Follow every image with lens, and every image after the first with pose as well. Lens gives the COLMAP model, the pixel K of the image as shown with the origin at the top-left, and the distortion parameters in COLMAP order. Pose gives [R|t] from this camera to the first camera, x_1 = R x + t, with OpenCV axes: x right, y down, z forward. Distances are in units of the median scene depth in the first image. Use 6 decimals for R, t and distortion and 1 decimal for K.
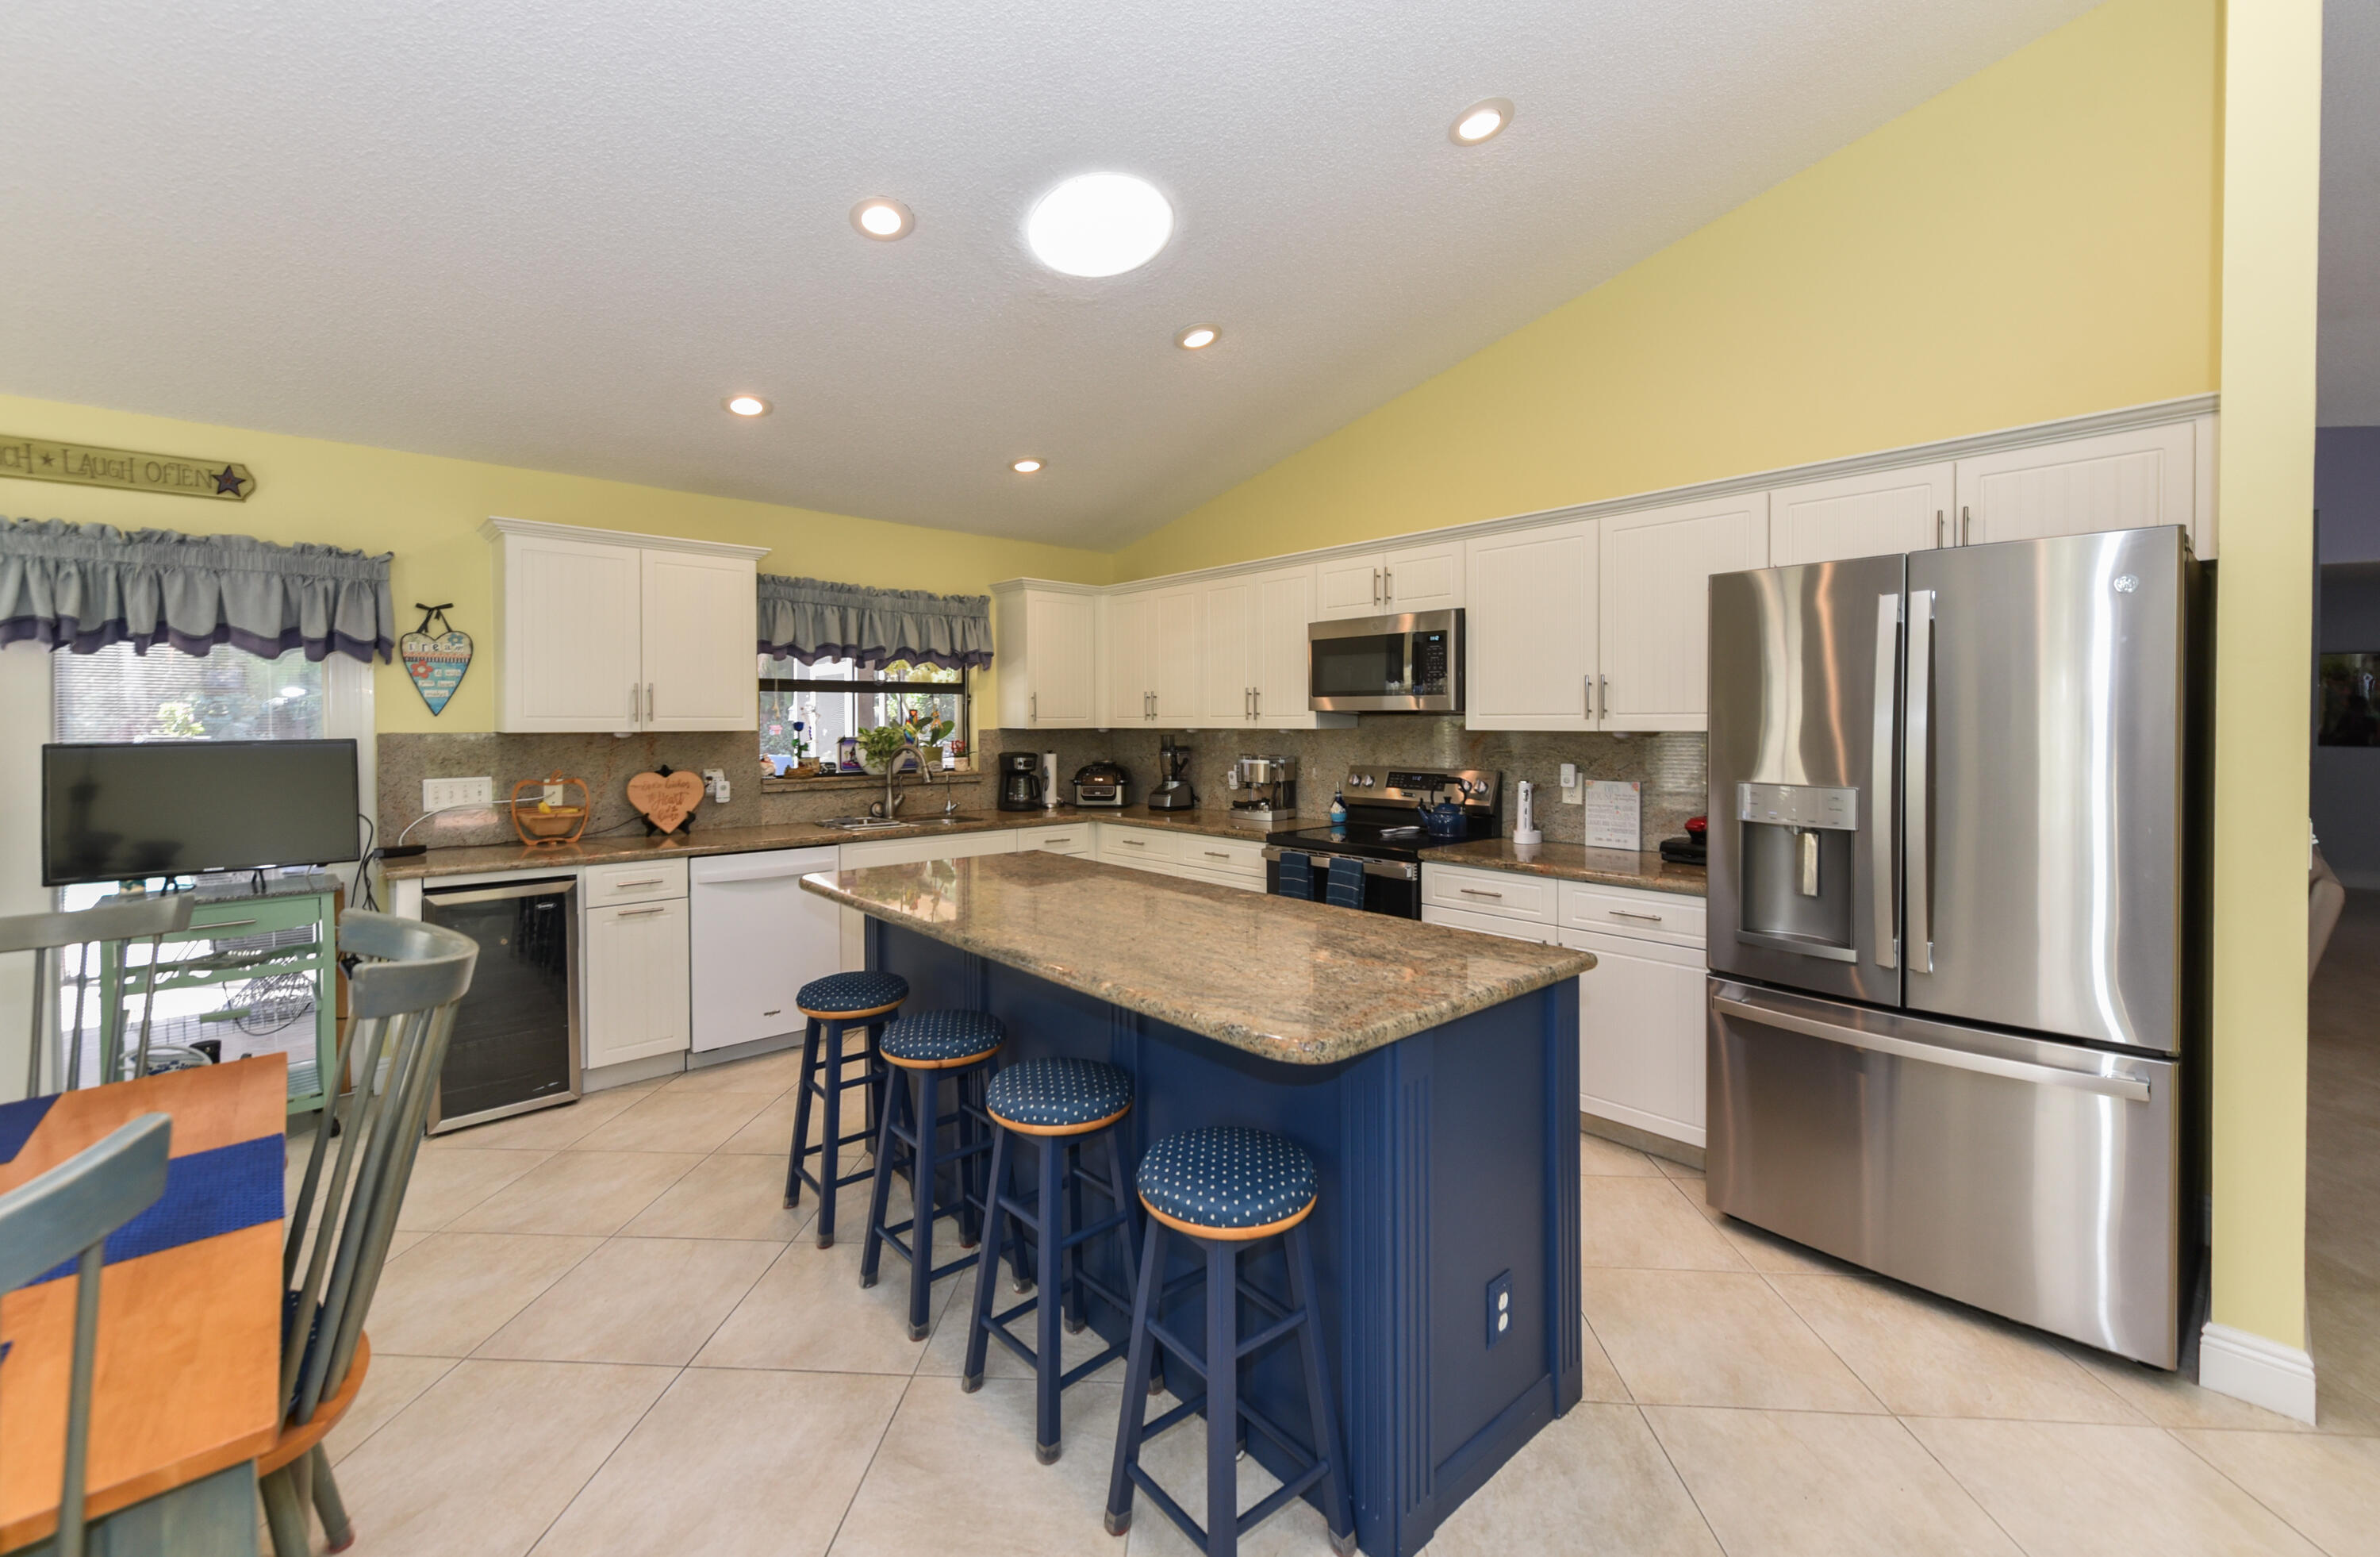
lens RADIAL K [[979.0, 0, 1199.2], [0, 979.0, 719.3], [0, 0, 1]] dist [0.008832, -0.002266]
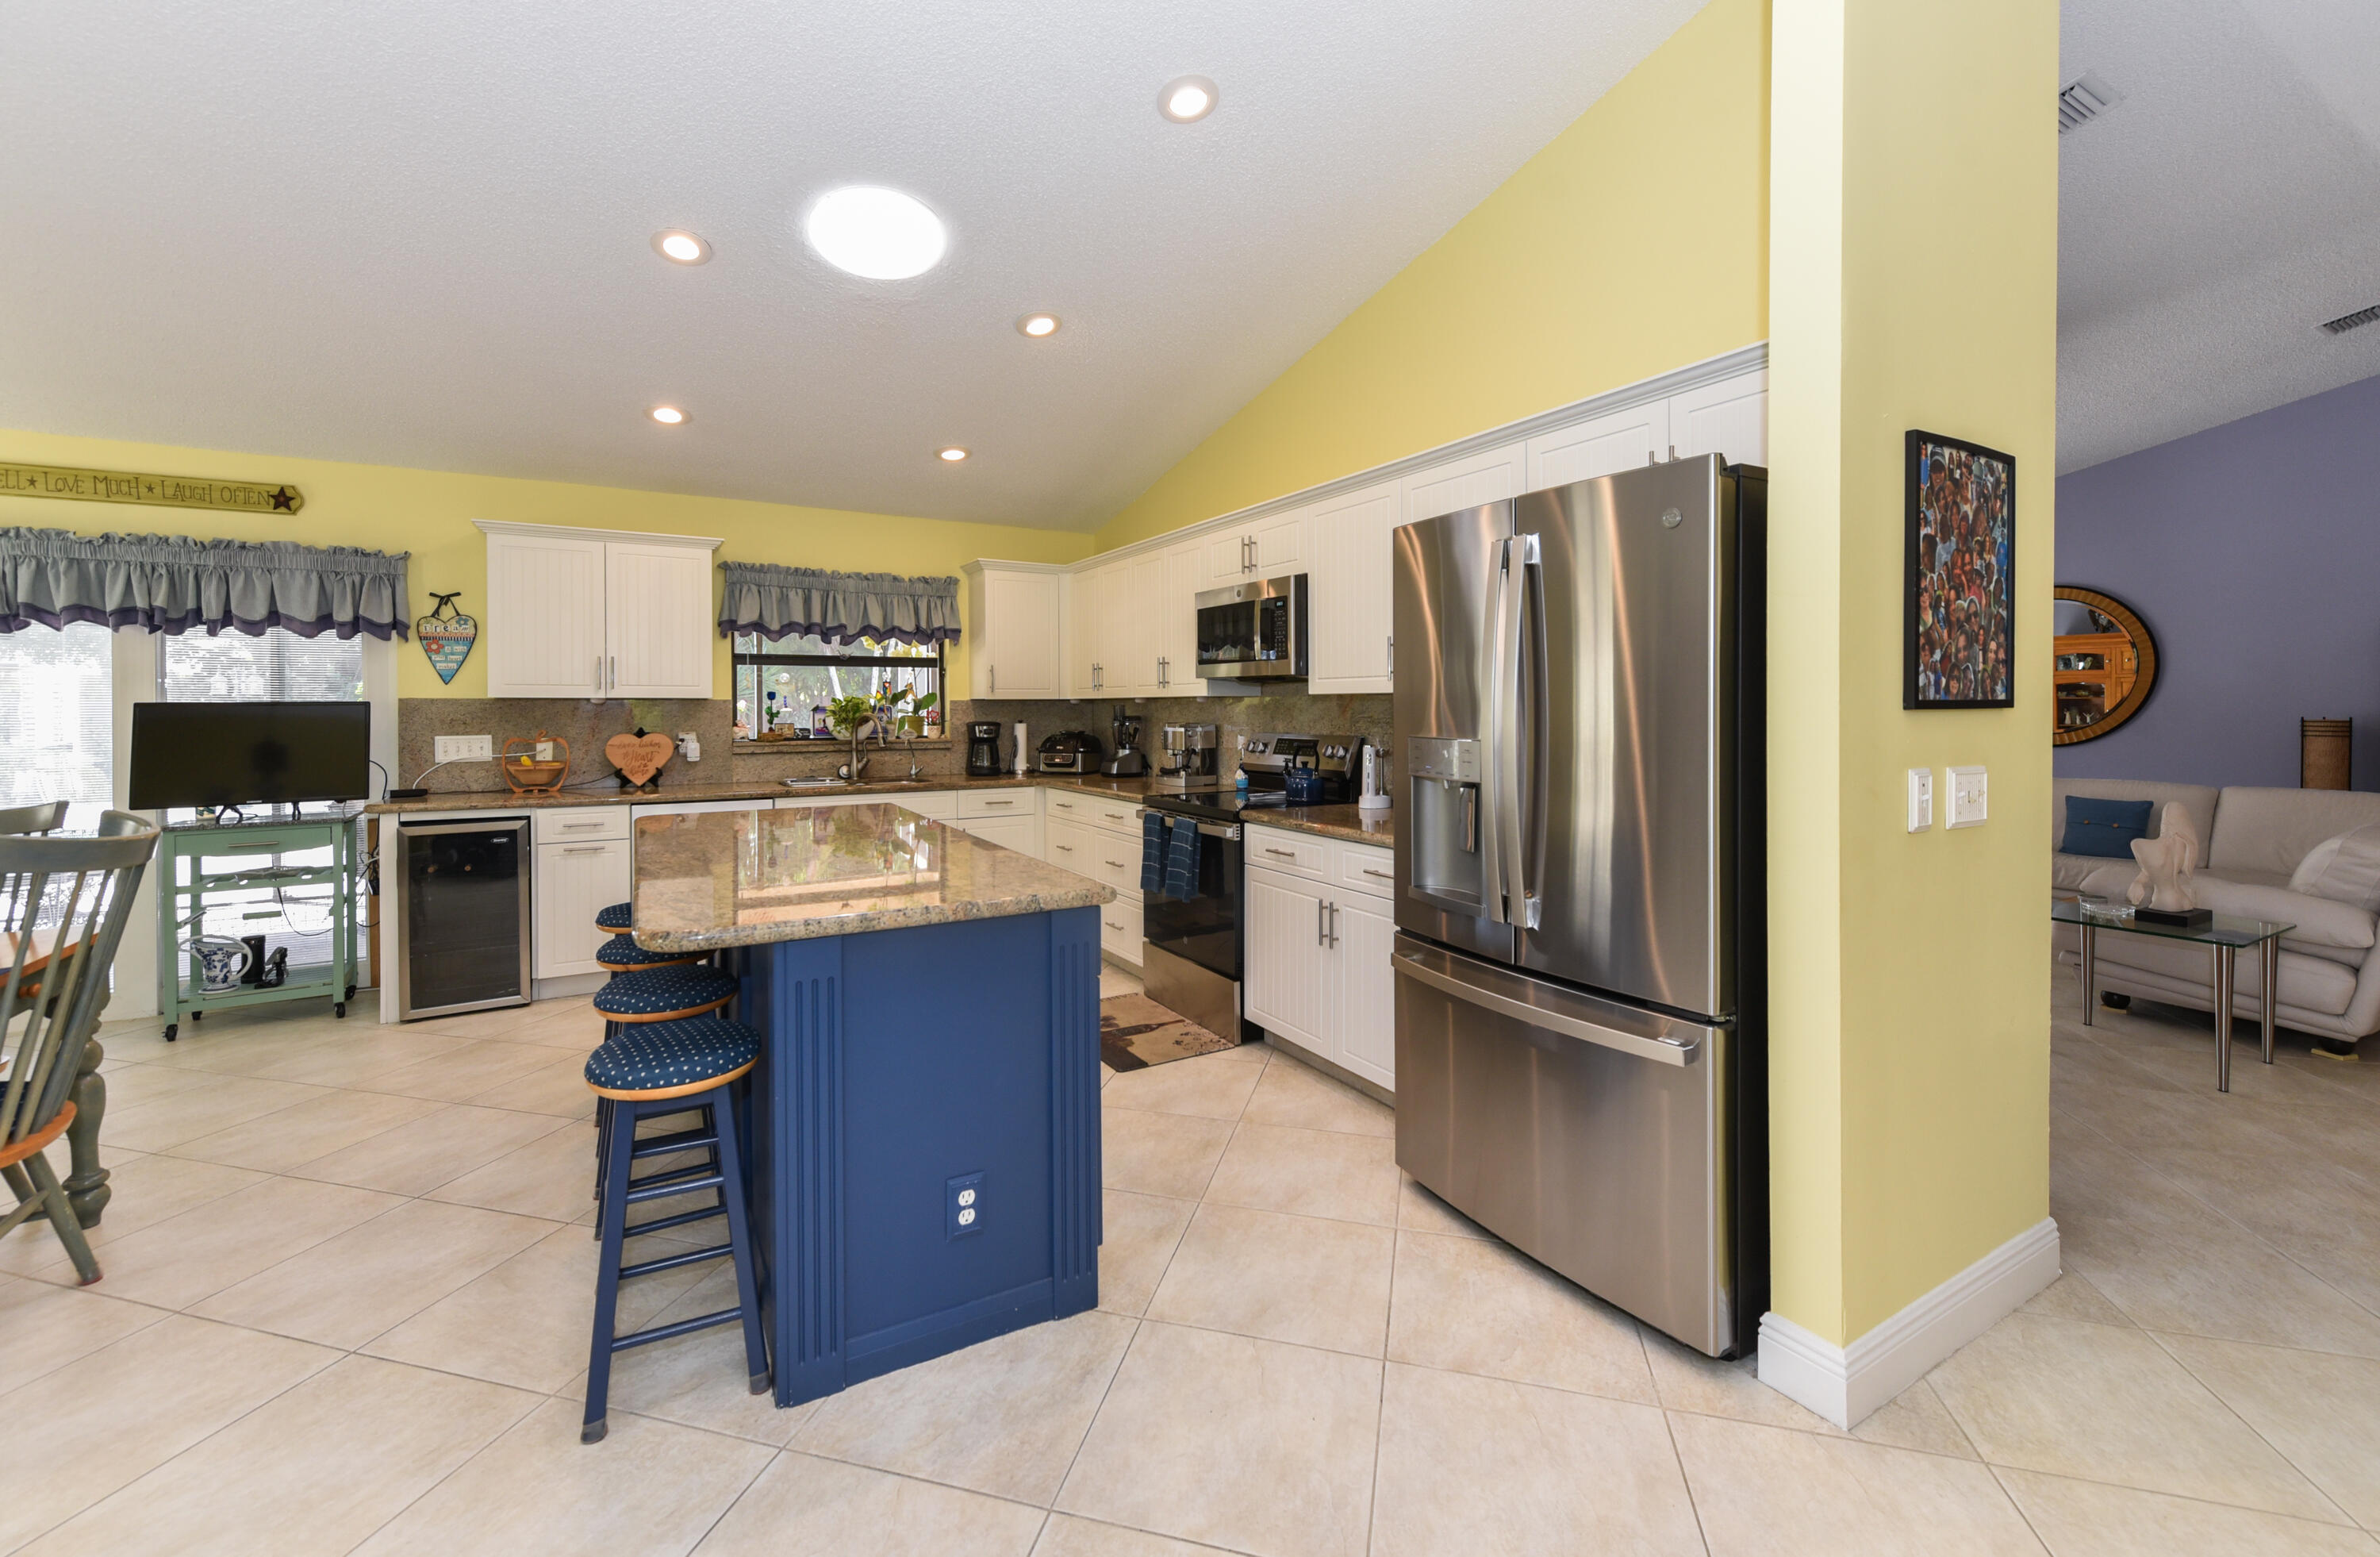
lens RADIAL K [[974.0, 0, 1186.1], [0, 974.0, 702.5], [0, 0, 1]] dist [0.010670, -0.003329]
pose [[0.979562, -0.001387, -0.201139, 0.344907], [0.001198, 0.999999, -0.001062, 0.020011], [0.201141, 0.000800, 0.979562, -0.005874]]
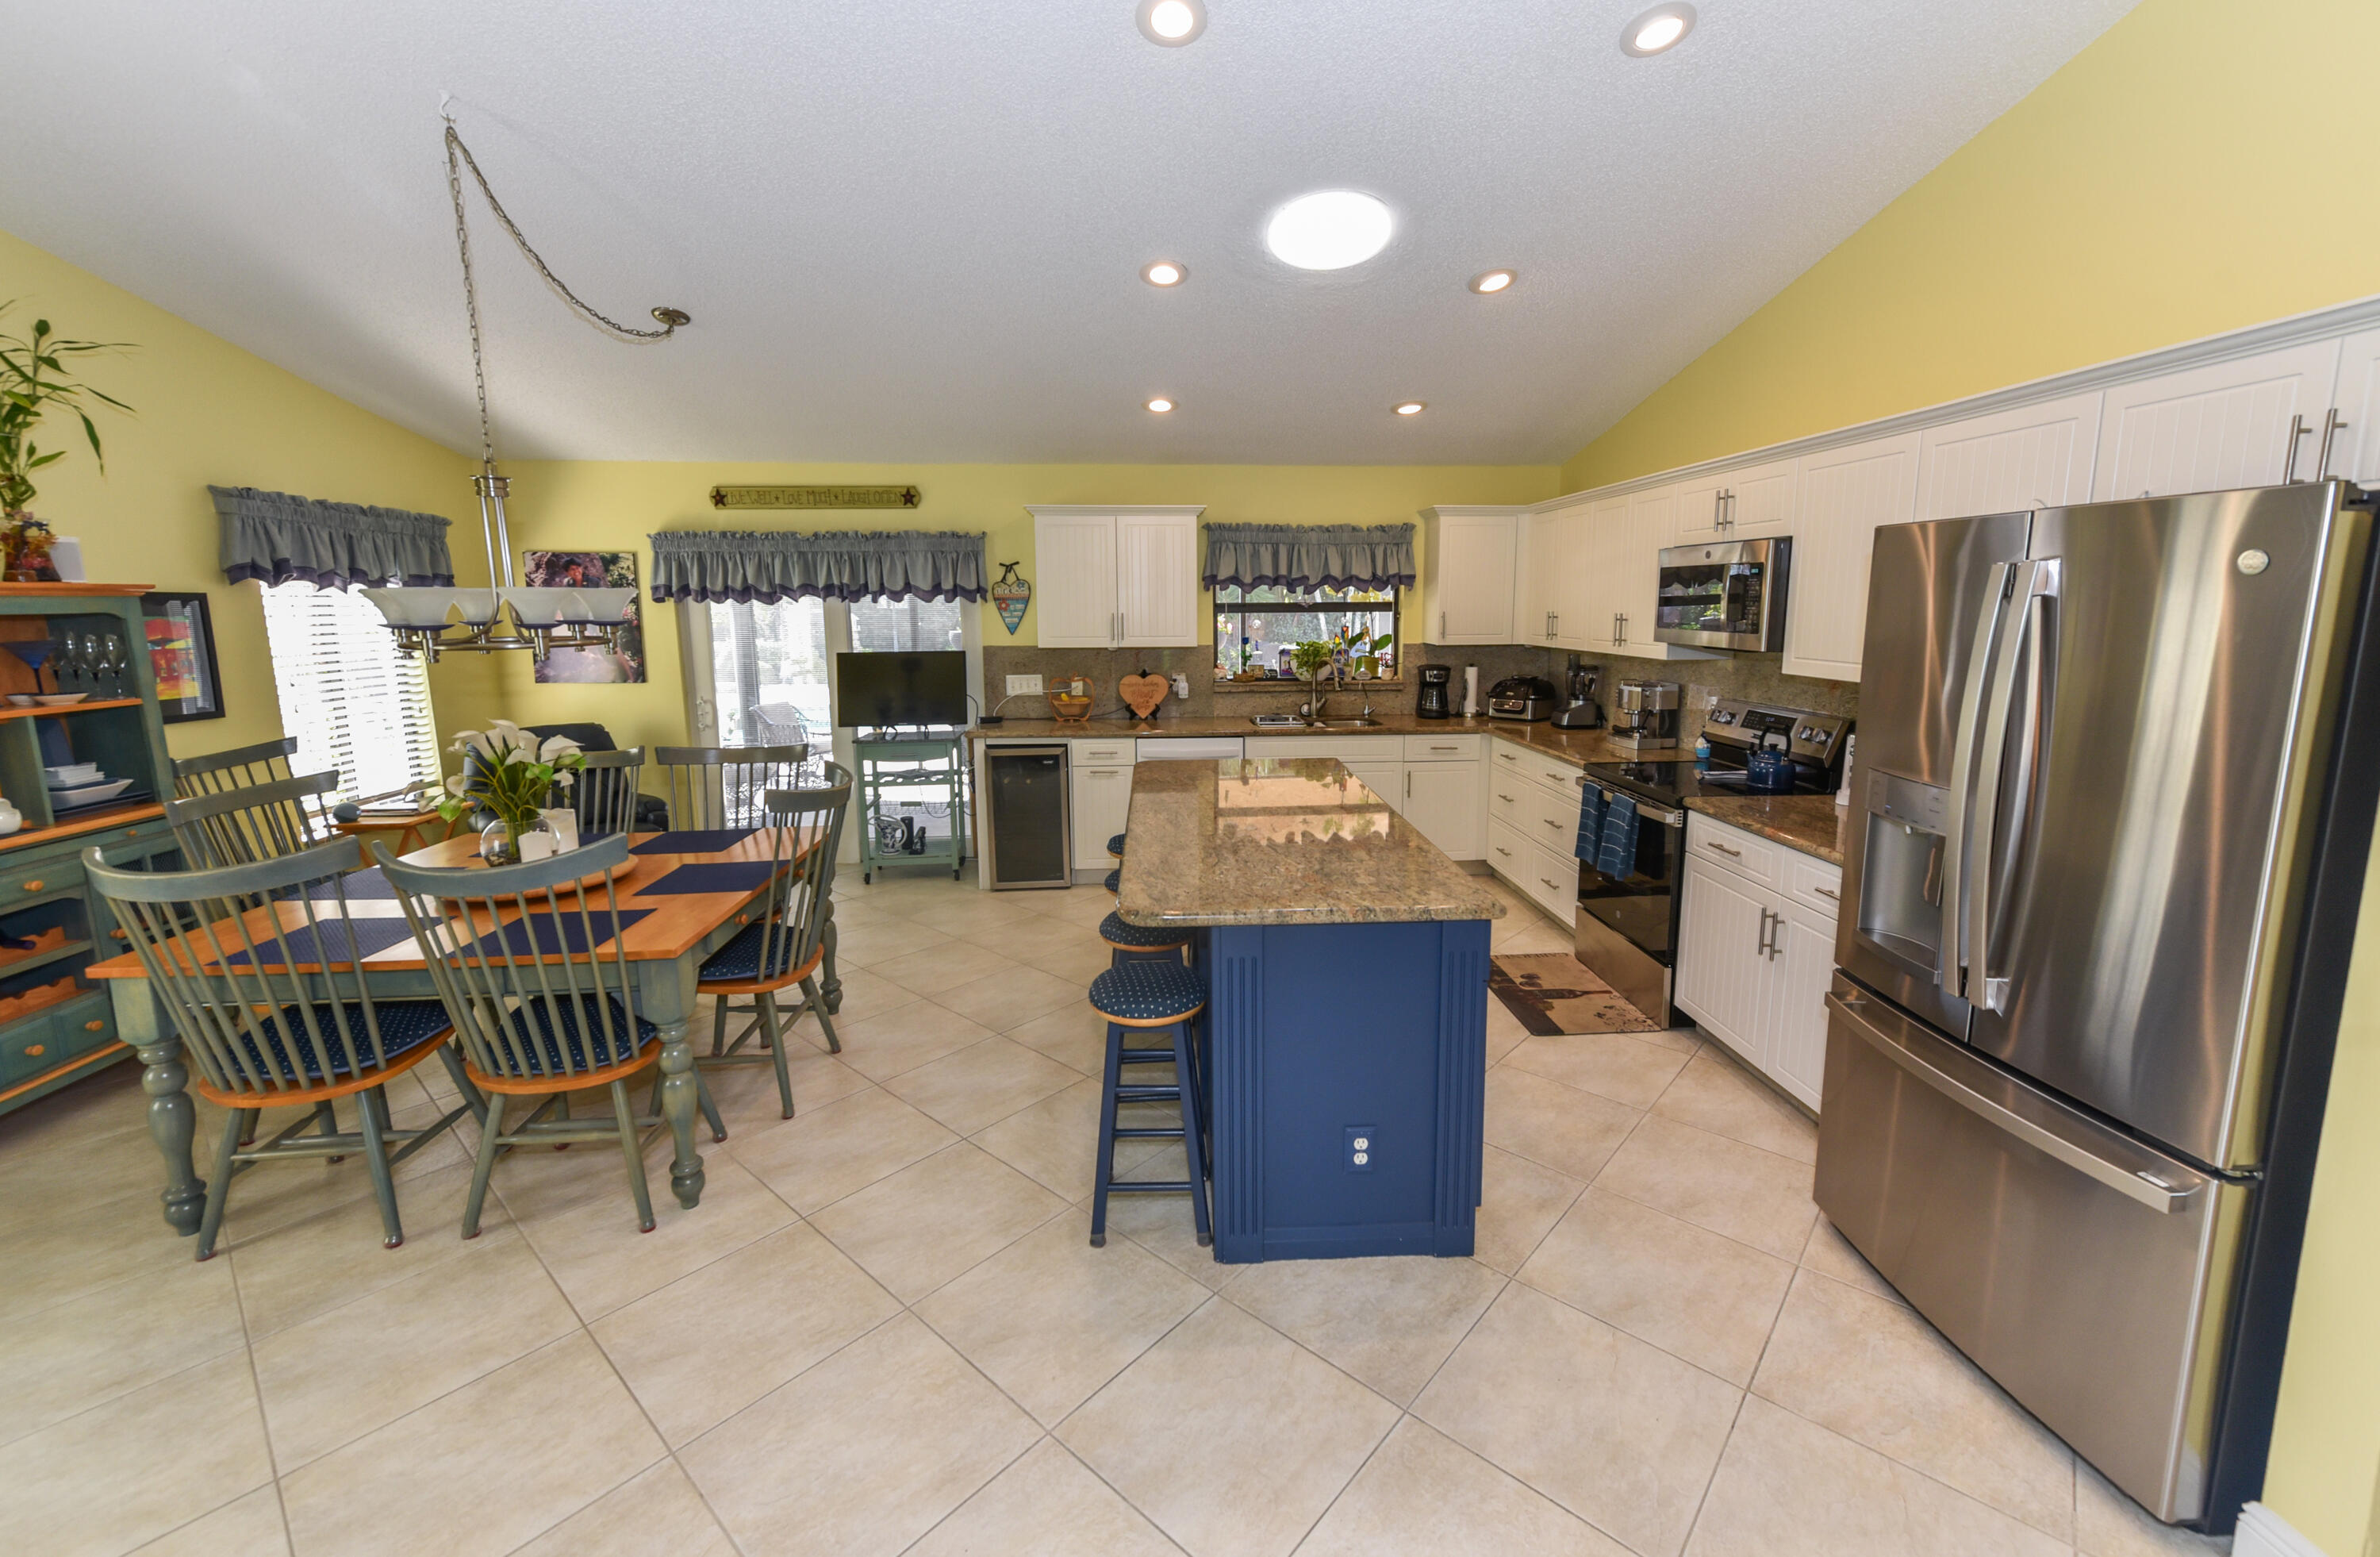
lens RADIAL K [[968.8, 0, 1210.0], [0, 968.8, 740.8], [0, 0, 1]] dist [0.008861, -0.002821]
pose [[0.790245, 0.089077, -0.606282, 0.398429], [-0.000520, 0.989476, 0.144699, -0.056311], [0.612791, -0.114033, 0.781974, -0.032414]]
